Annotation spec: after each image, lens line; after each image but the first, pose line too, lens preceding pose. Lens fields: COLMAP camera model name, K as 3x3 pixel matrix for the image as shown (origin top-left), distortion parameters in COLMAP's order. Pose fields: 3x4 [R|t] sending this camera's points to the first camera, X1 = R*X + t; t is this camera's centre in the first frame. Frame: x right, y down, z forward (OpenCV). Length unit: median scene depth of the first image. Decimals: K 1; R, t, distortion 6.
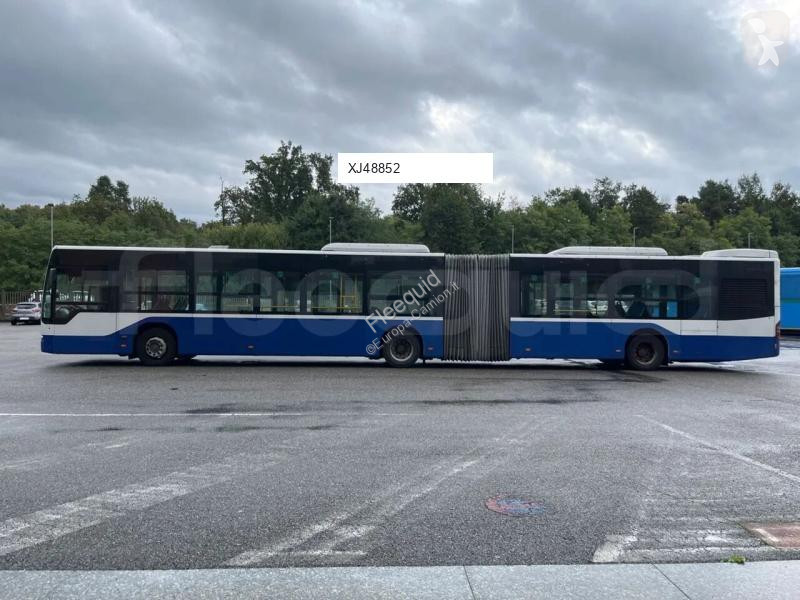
lens RADIAL K [[678.7, 0, 400.0], [0, 678.7, 300.0], [0, 0, 1]] dist [-0.001888, -0.003685]
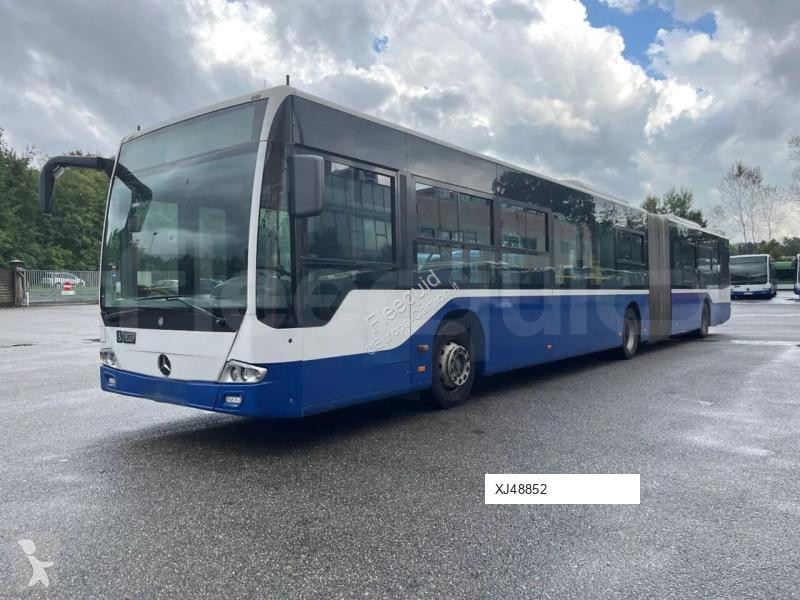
lens RADIAL K [[610.5, 0, 400.0], [0, 610.5, 300.0], [0, 0, 1]] dist [0.027877, -0.048548]
pose [[0.672345, -0.025663, 0.739793, -0.633989], [-0.001875, 0.999337, 0.036370, 0.011189], [-0.740235, -0.025840, 0.671851, 0.701735]]
